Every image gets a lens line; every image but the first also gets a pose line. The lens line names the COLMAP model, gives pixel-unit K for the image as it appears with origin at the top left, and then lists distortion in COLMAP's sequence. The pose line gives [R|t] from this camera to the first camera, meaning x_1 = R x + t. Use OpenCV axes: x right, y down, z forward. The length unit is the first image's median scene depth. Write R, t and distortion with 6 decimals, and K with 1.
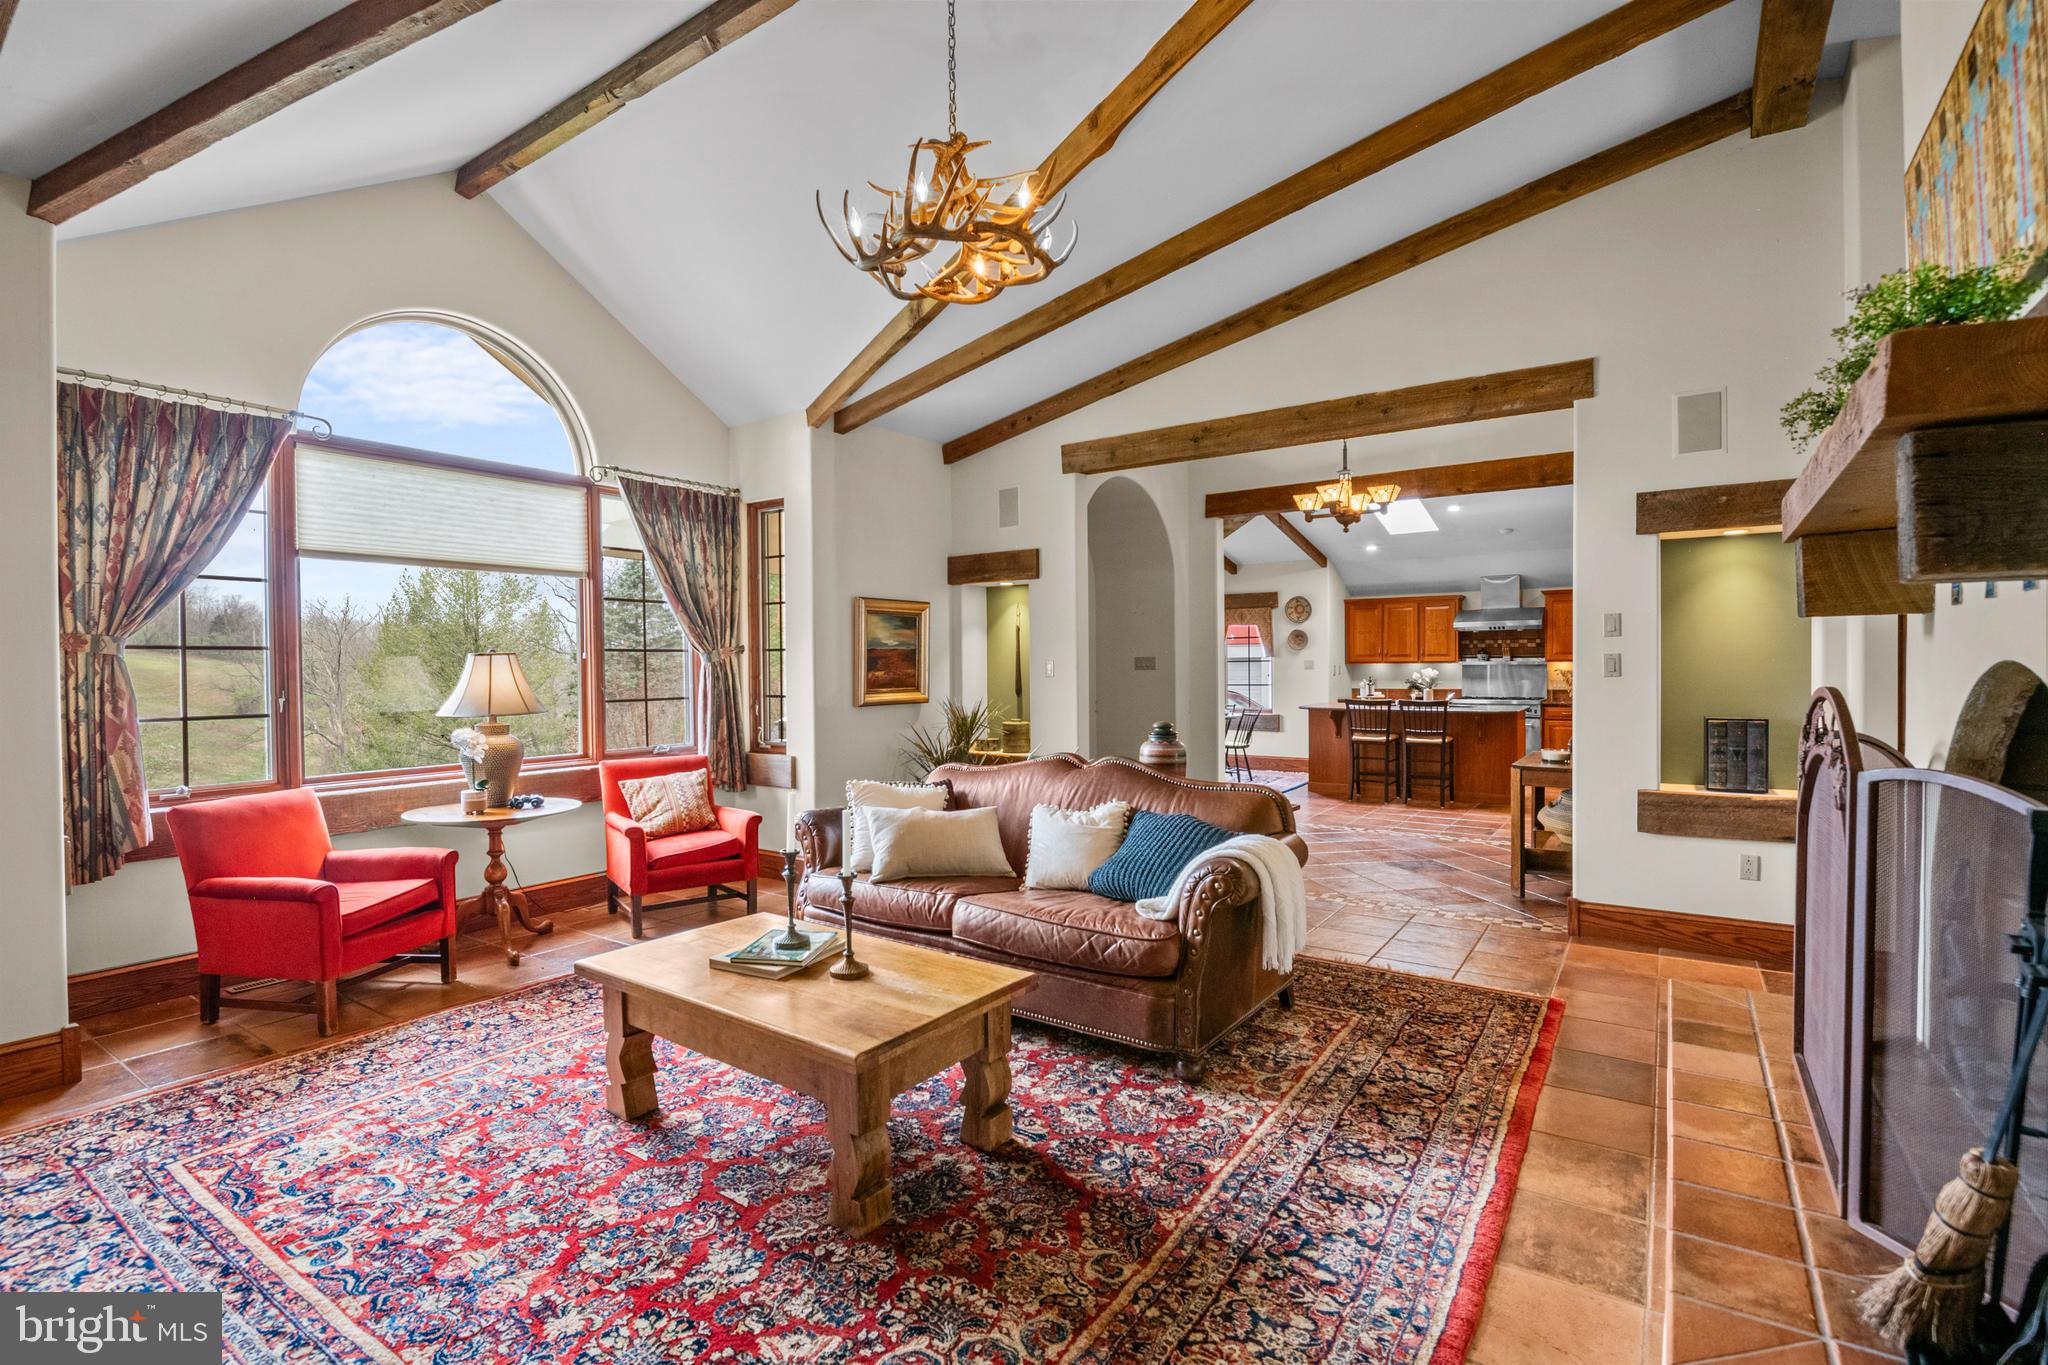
lens RADIAL K [[925.4, 0, 1011.7], [0, 925.4, 688.6], [0, 0, 1]] dist [0.001030, -0.007695]
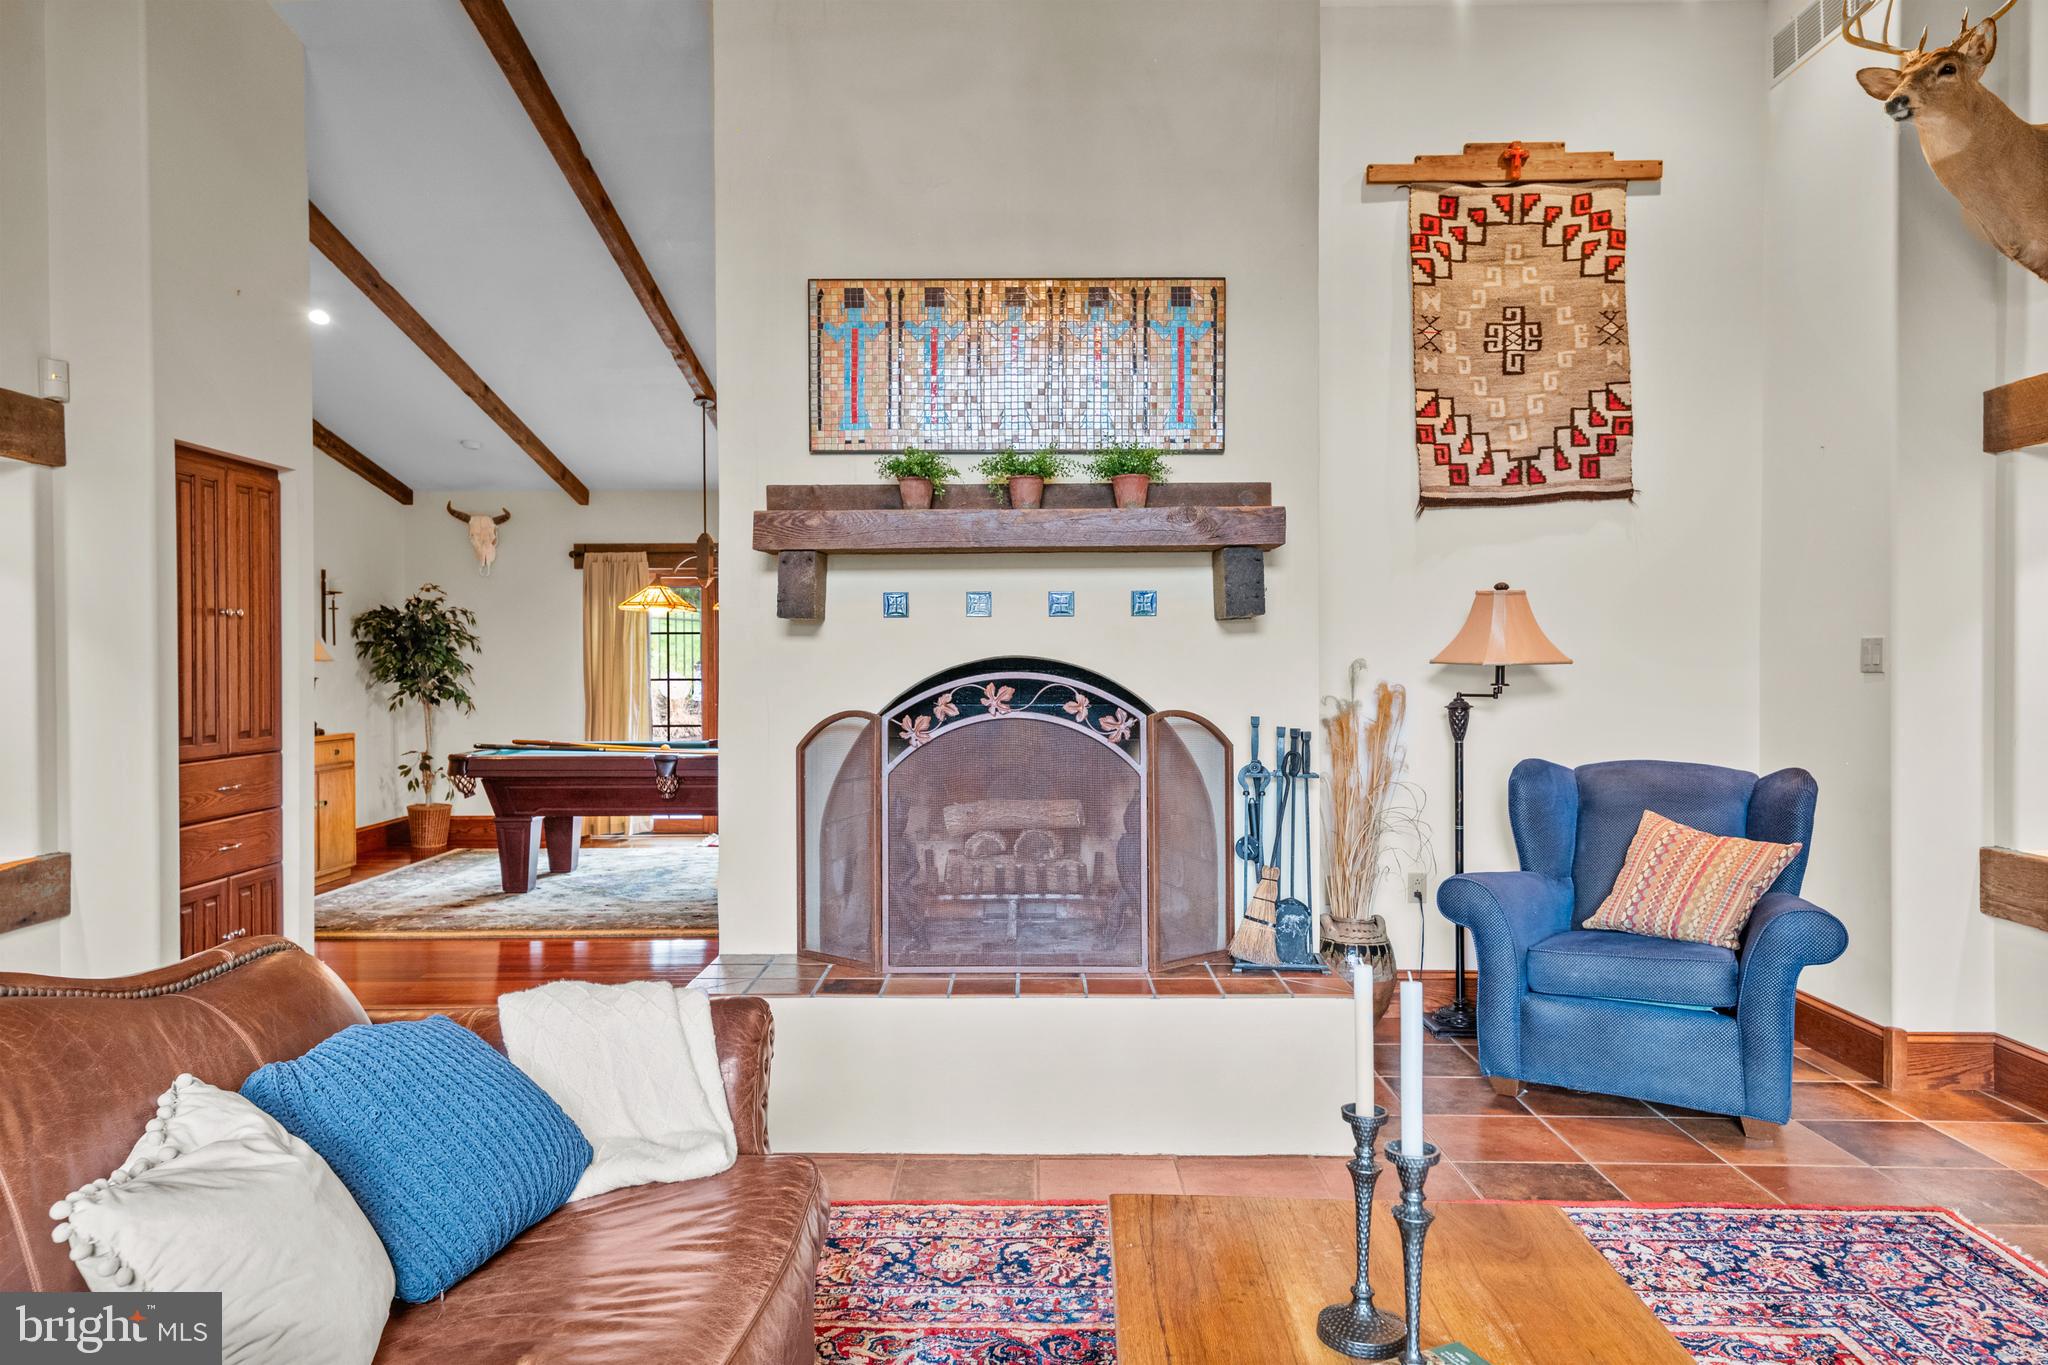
lens RADIAL K [[1363.2, 0, 1012.1], [0, 1363.2, 676.9], [0, 0, 1]] dist [0.023511, 0.002236]
pose [[-0.554554, 0.001603, 0.832146, -0.663176], [0.029840, 0.999393, 0.017960, -0.023091], [-0.831613, 0.034791, -0.554265, 1.568656]]
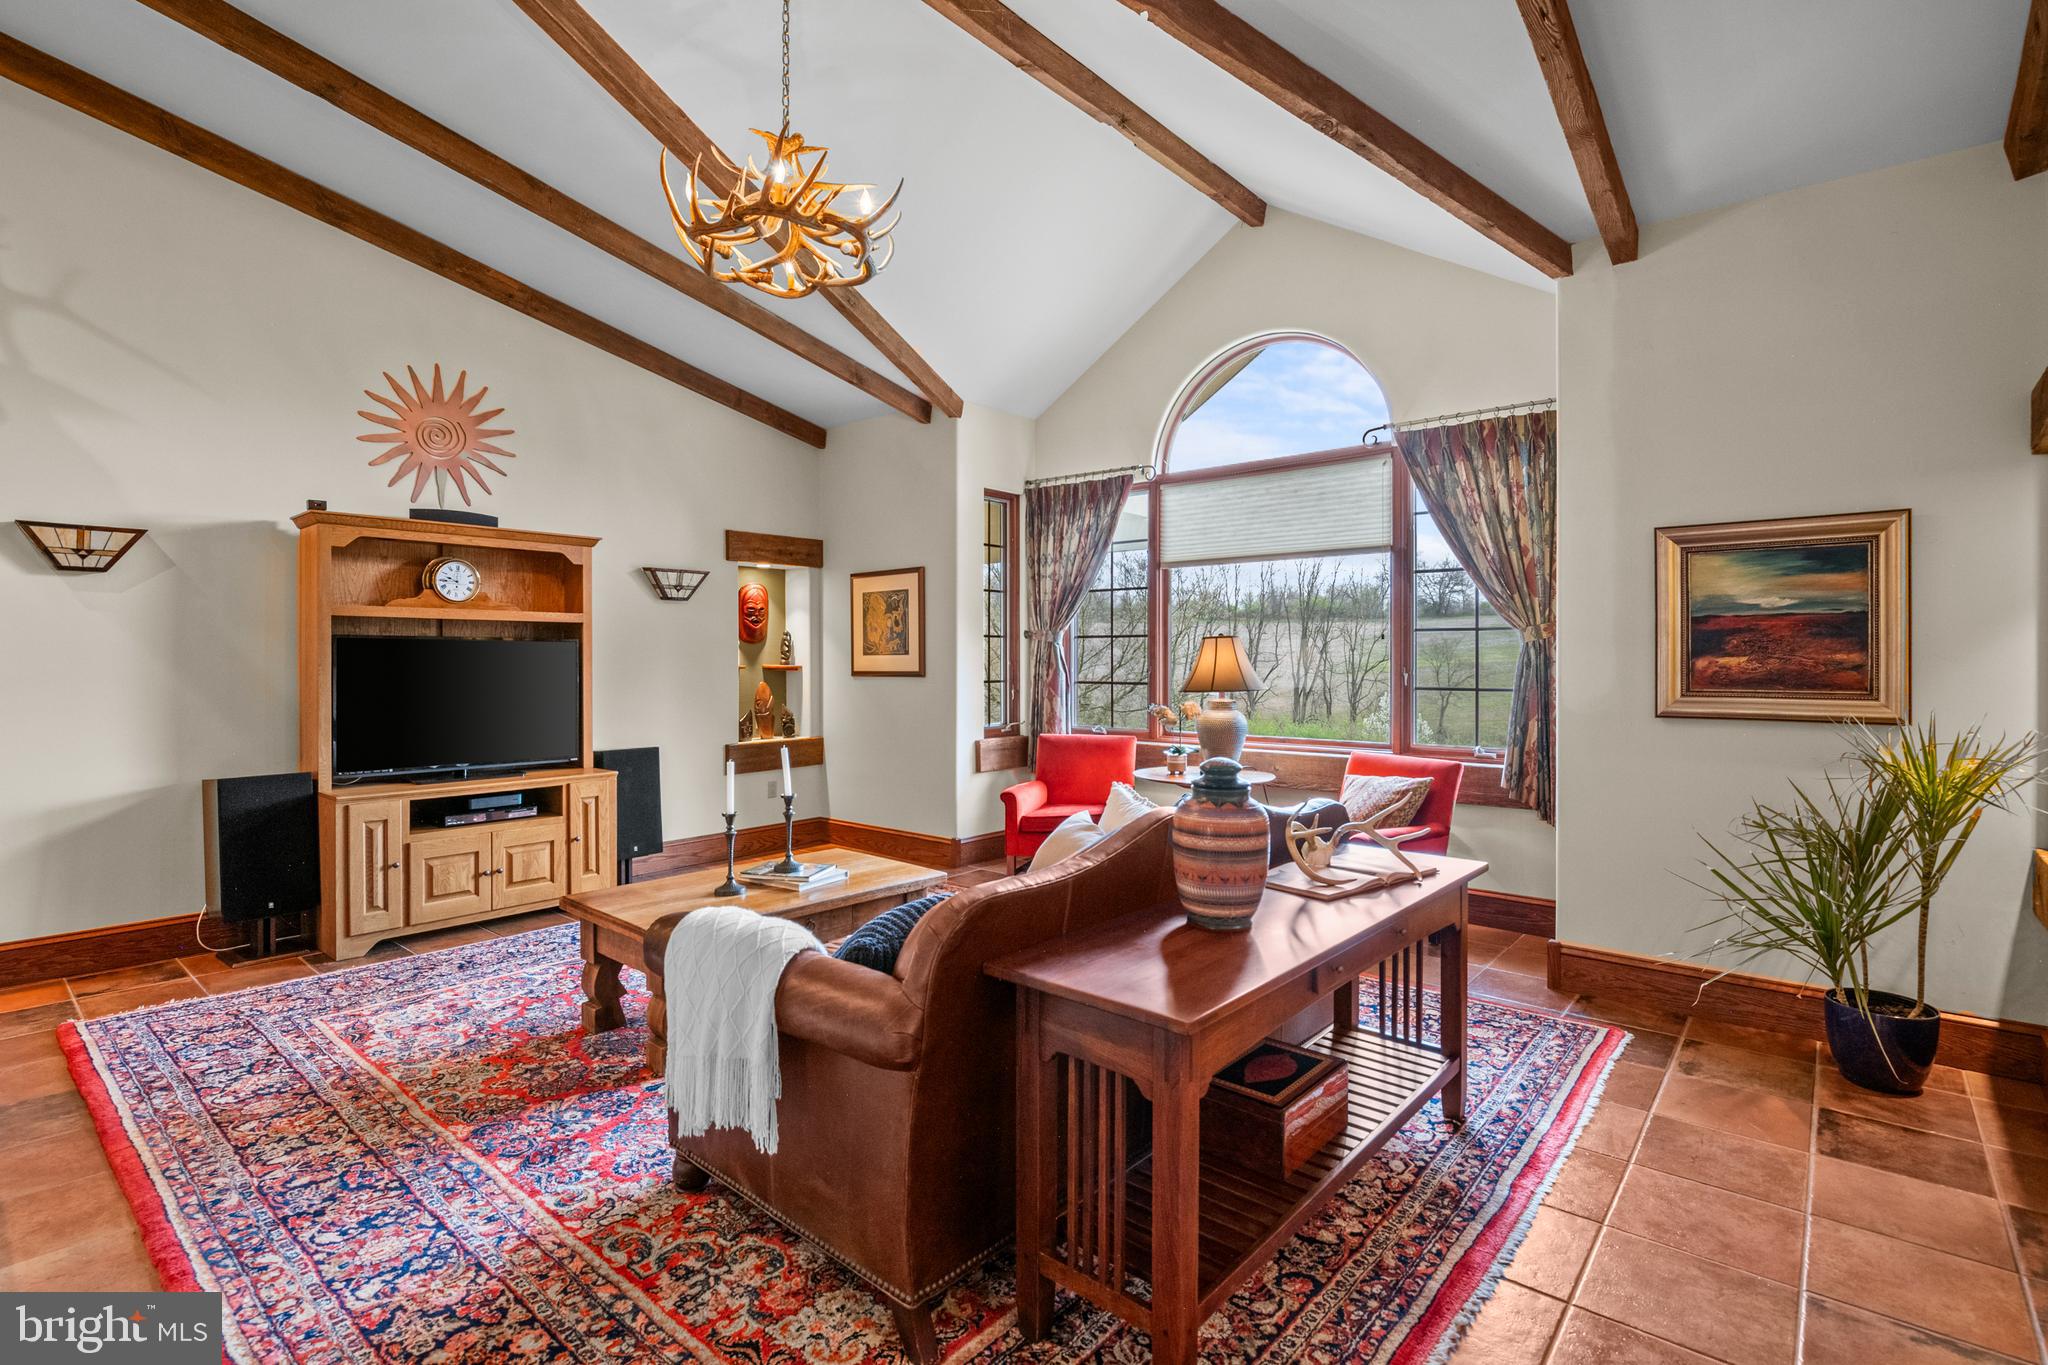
lens RADIAL K [[972.5, 0, 1020.5], [0, 972.5, 658.6], [0, 0, 1]] dist [0.001796, -0.007203]
pose [[-0.099366, 0.008405, -0.995015, 1.146365], [-0.024515, 0.999640, 0.010892, -0.033058], [0.994749, 0.025475, -0.099124, 1.591178]]
